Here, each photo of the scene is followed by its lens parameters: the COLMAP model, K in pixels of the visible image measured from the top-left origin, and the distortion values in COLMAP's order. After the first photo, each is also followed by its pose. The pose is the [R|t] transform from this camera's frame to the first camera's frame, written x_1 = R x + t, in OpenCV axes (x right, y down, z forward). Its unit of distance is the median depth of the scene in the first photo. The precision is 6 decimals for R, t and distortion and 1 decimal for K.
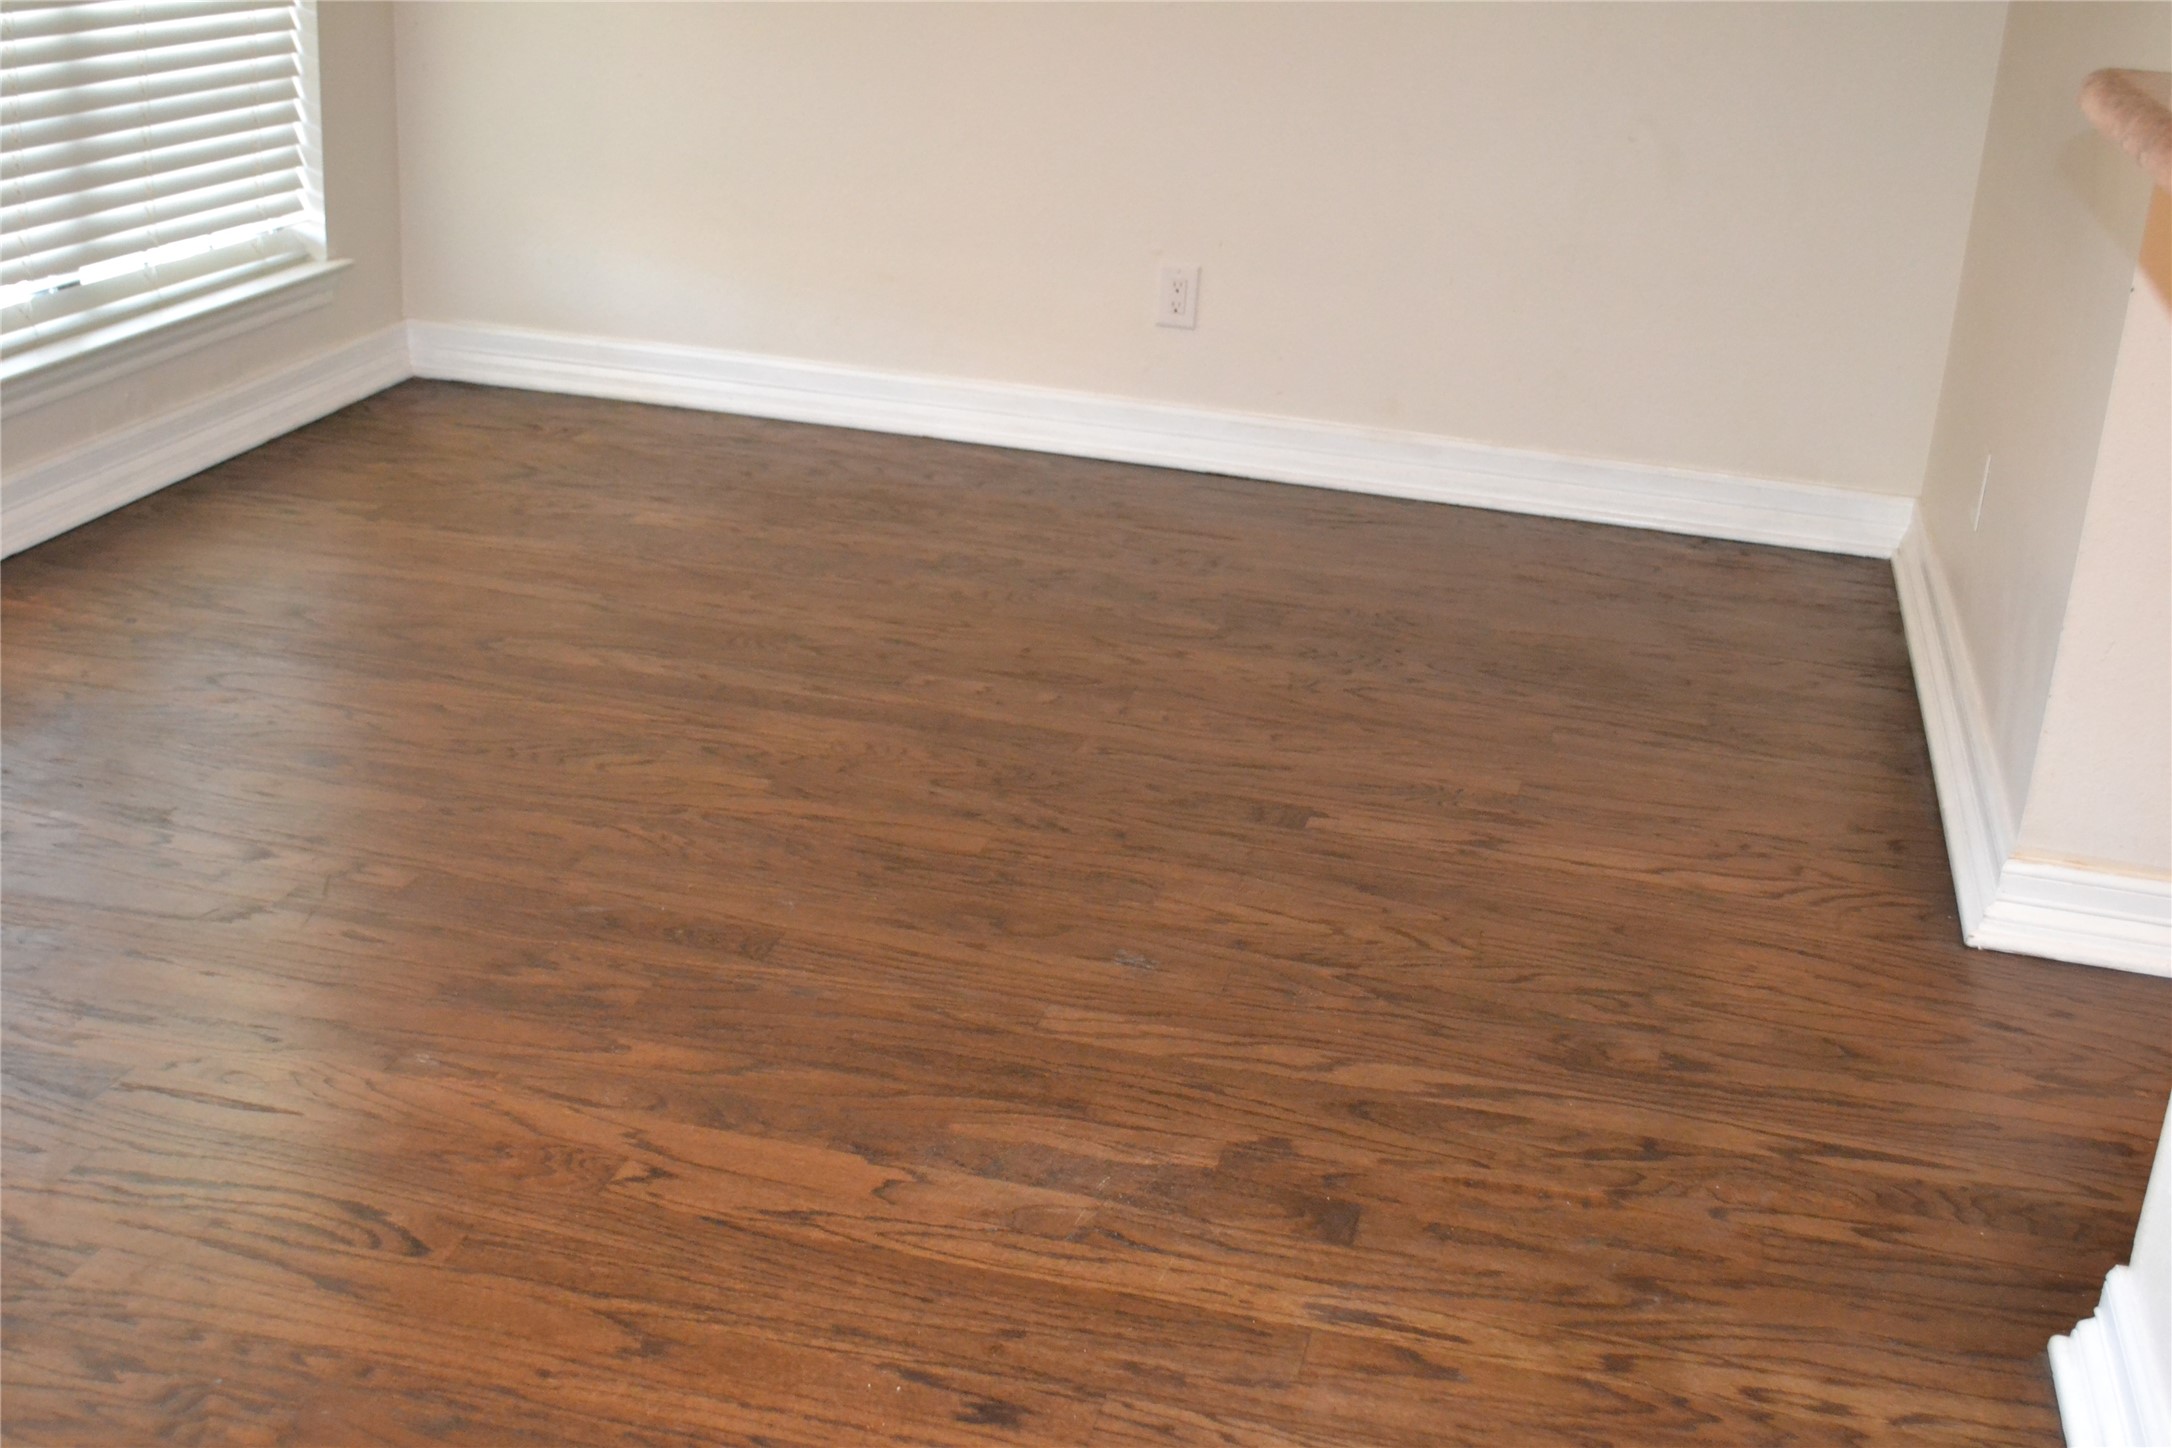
lens RADIAL K [[2517.5, 0, 1078.9], [0, 2517.5, 727.2], [0, 0, 1]] dist [-0.054136, 0.000000]
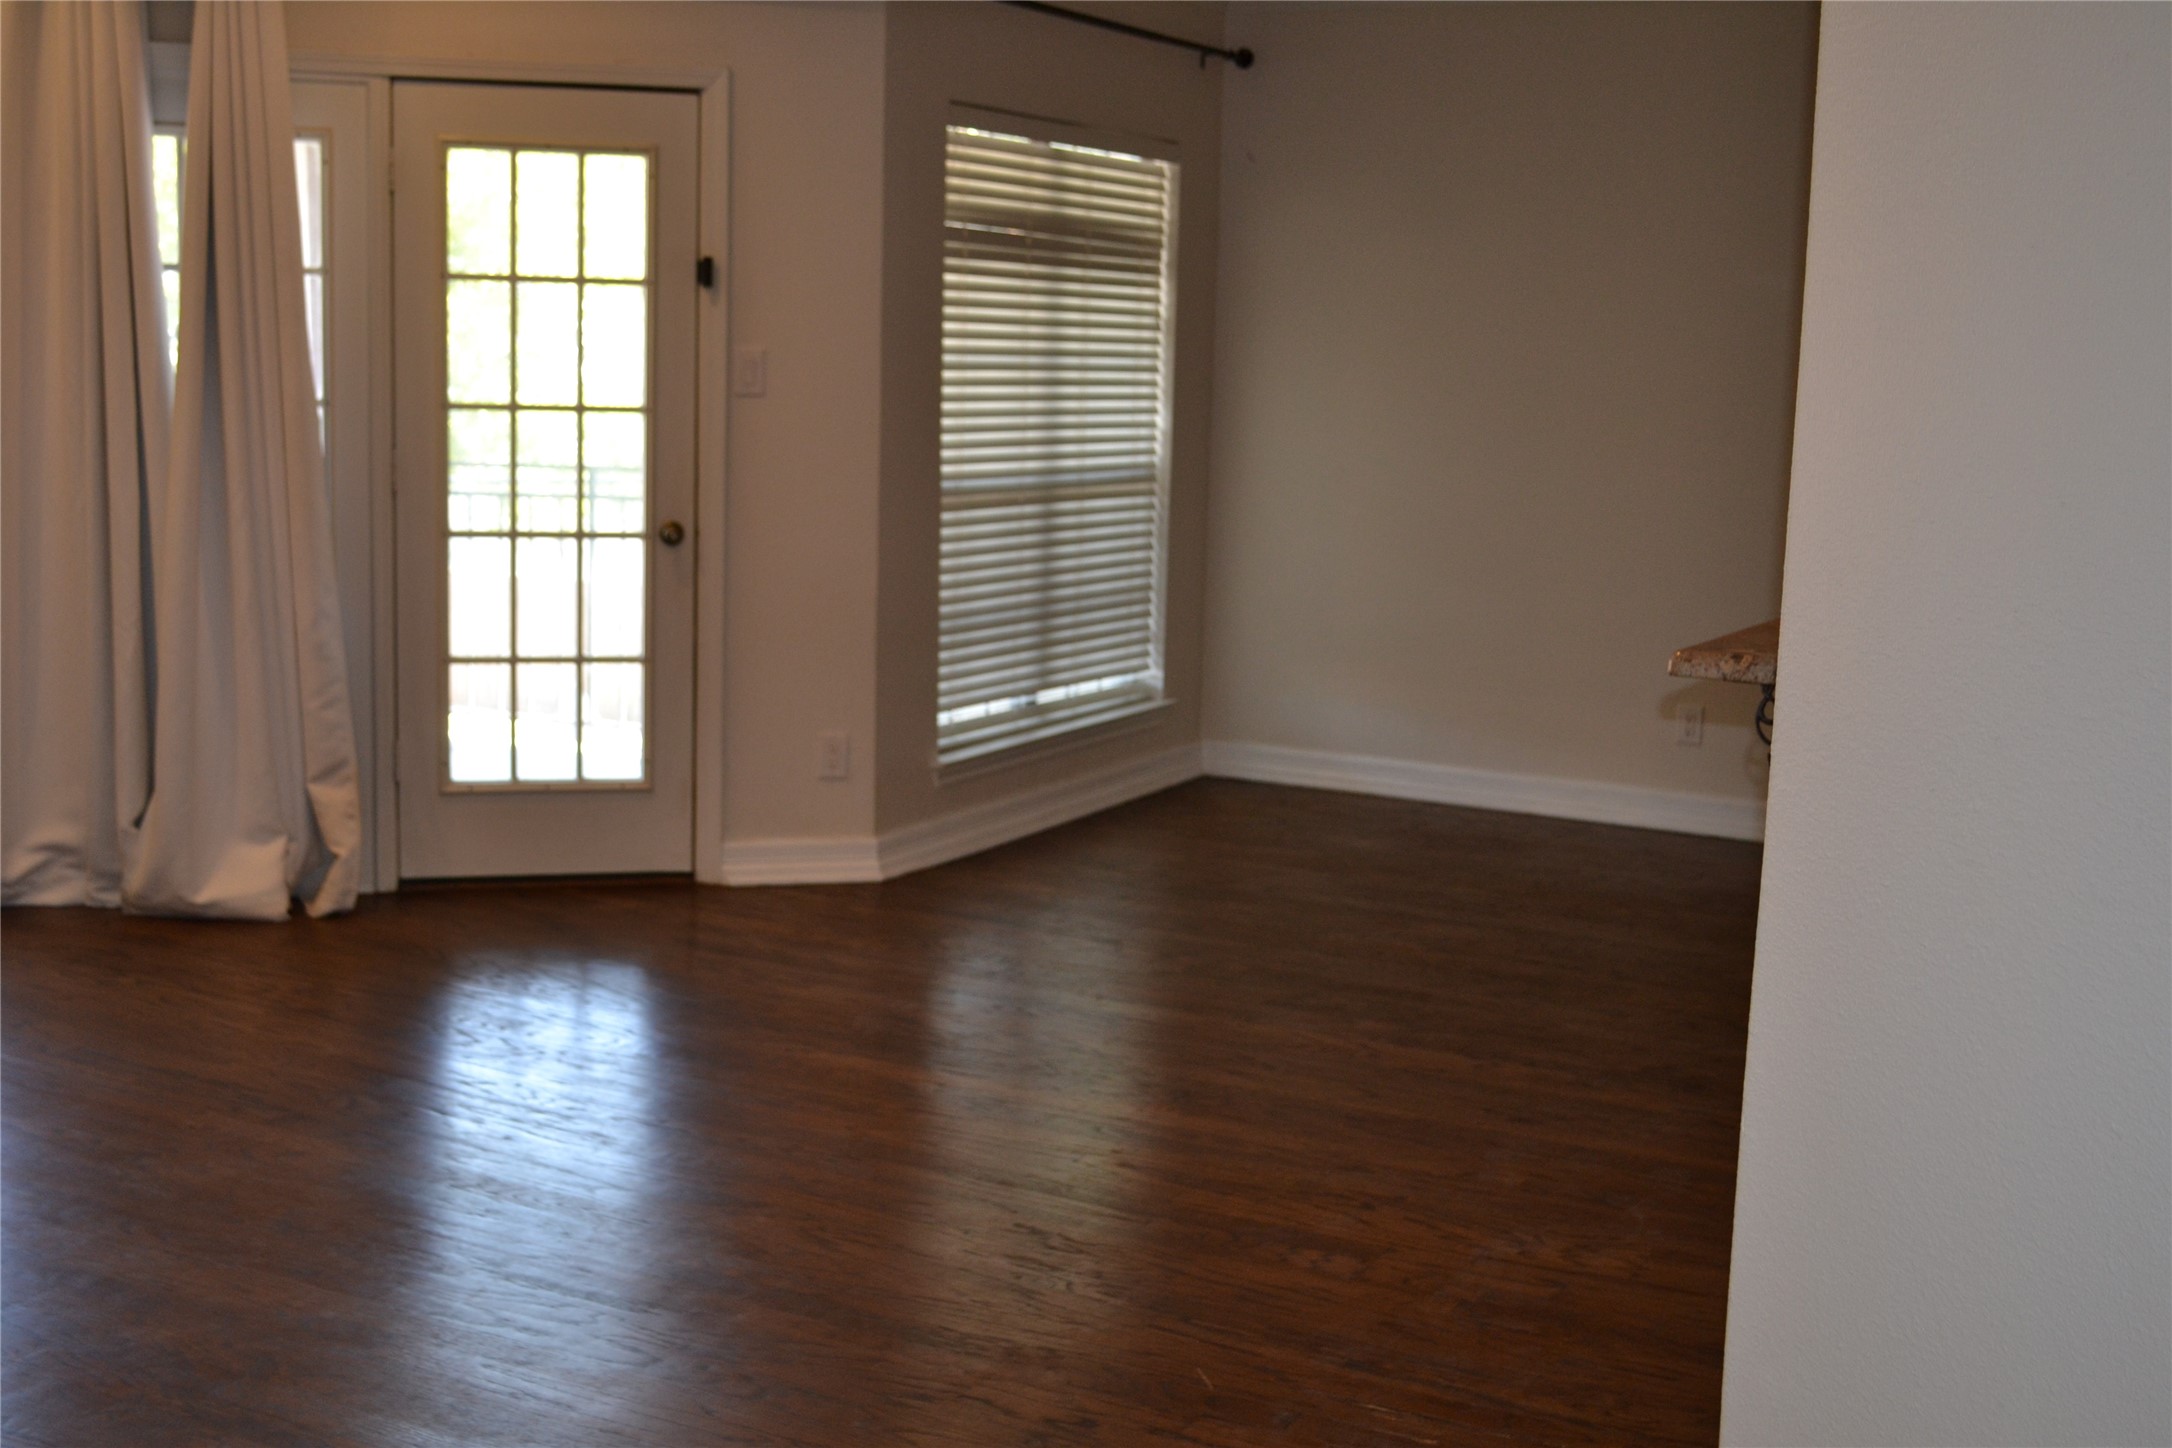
lens RADIAL K [[2517.5, 0, 1065.9], [0, 2517.5, 716.2], [0, 0, 1]] dist [-0.054136, 0.000000]
pose [[0.966804, 0.007759, -0.255401, 0.066342], [-0.063906, 0.975115, -0.212288, 0.191875], [0.247398, 0.221562, 0.943241, -0.616509]]
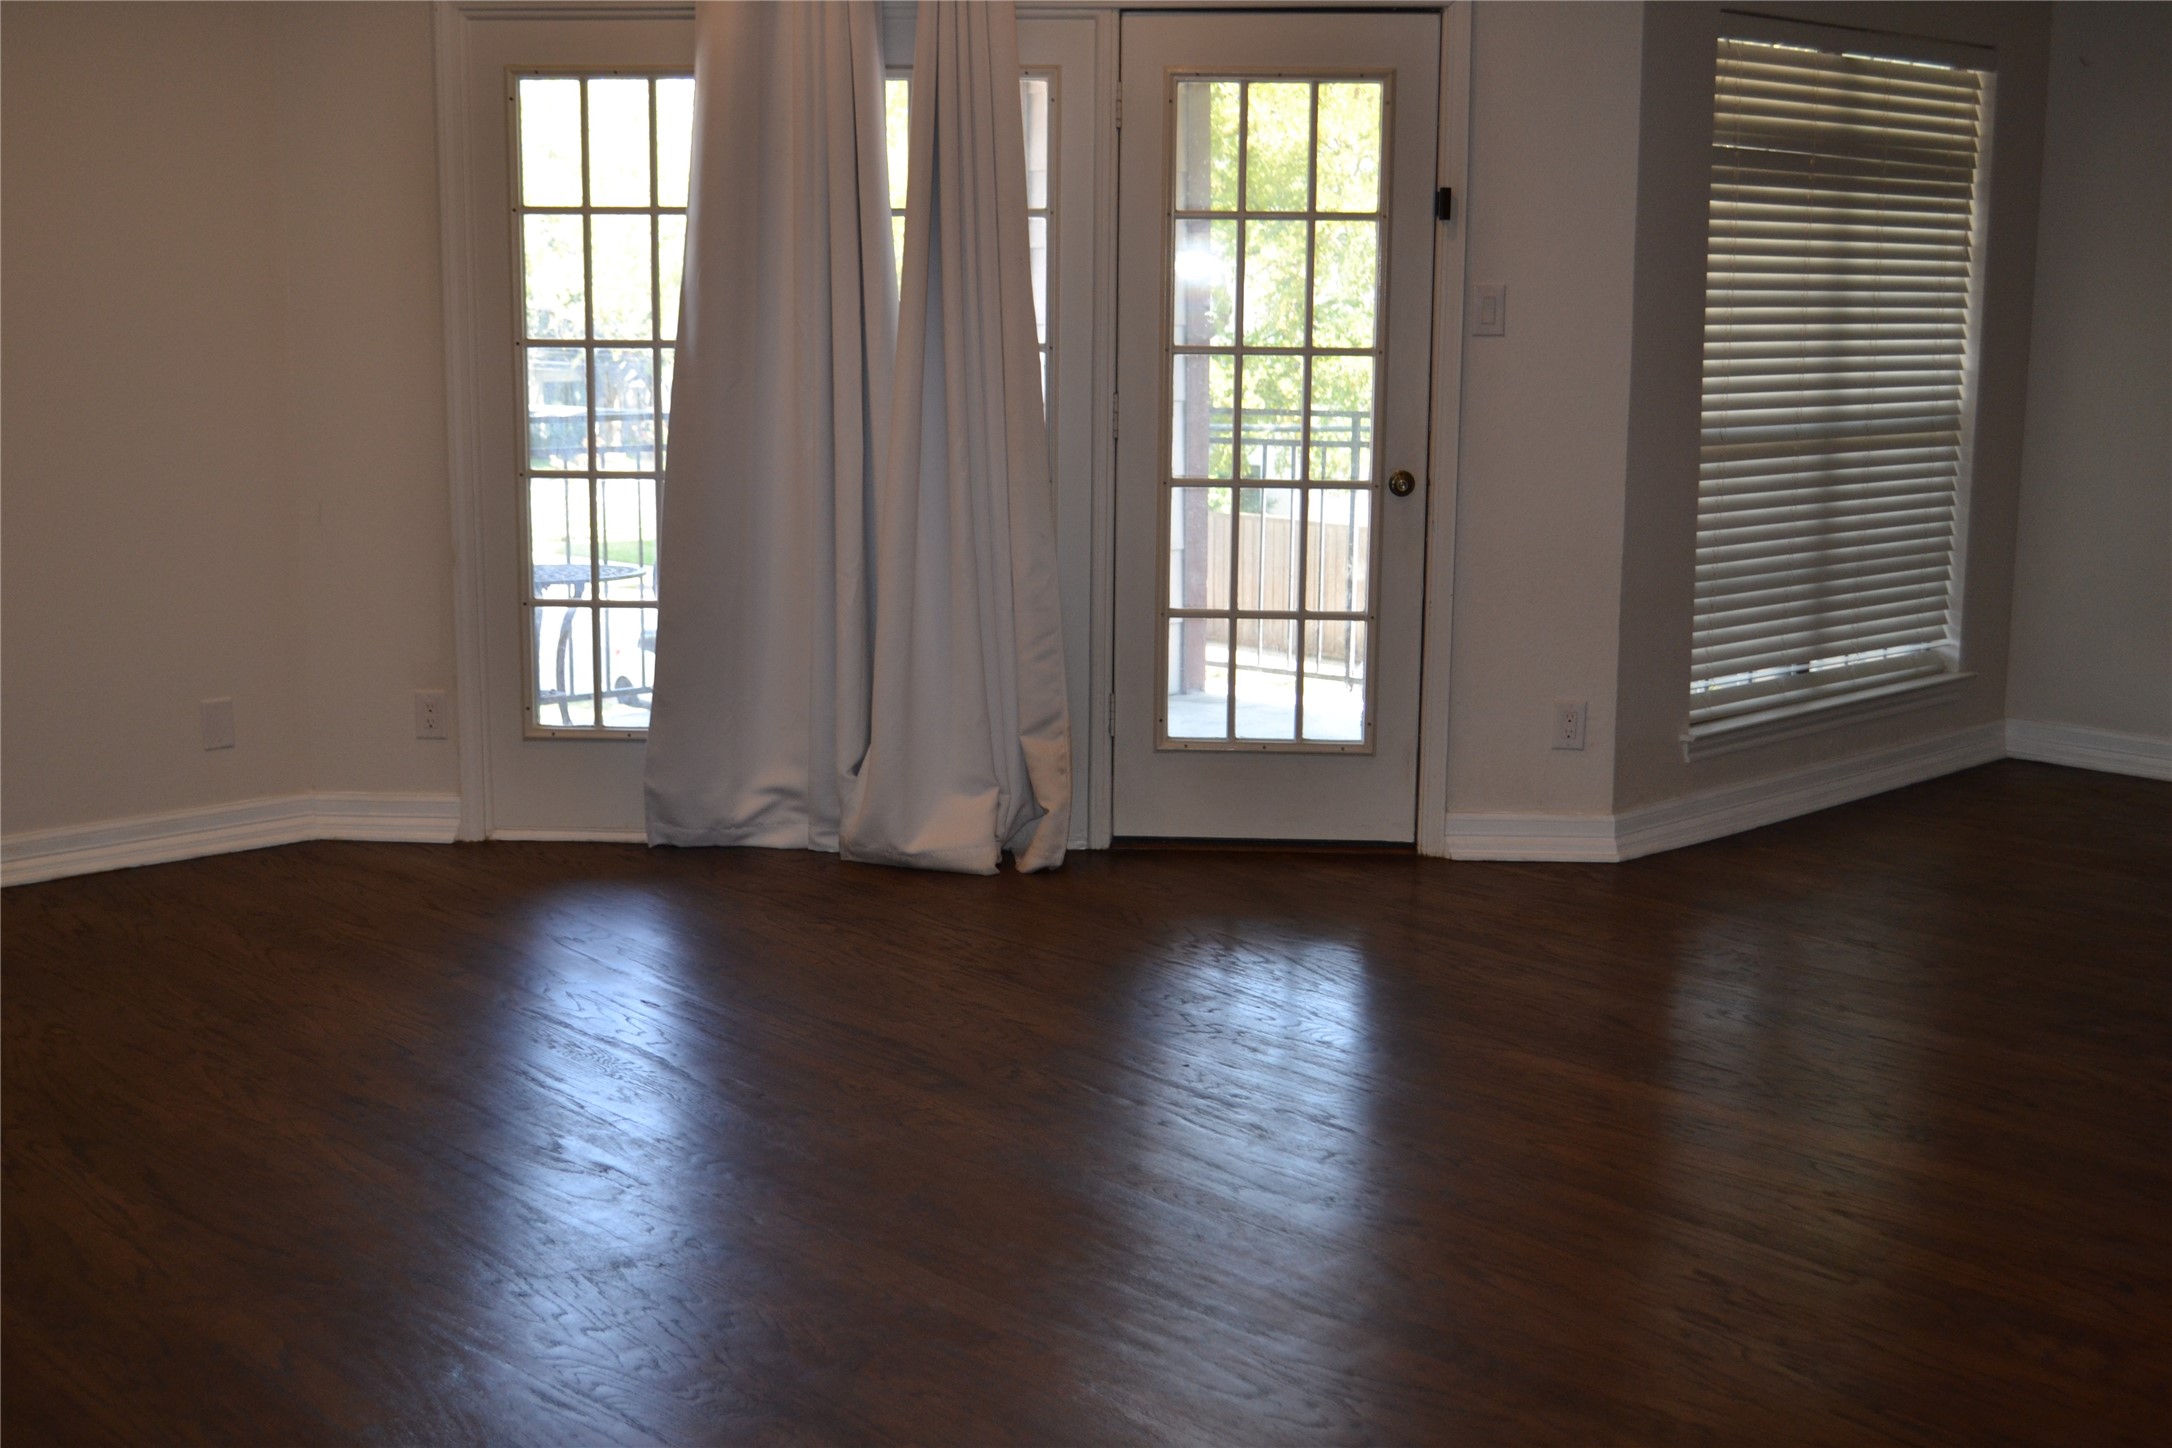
lens RADIAL K [[2517.5, 0, 1076.7], [0, 2517.5, 726.2], [0, 0, 1]] dist [-0.054136, 0.000000]
pose [[0.834392, 0.045333, -0.549304, 0.084004], [-0.153902, 0.976134, -0.153218, 0.162100], [0.529249, 0.212383, 0.821455, -0.519425]]
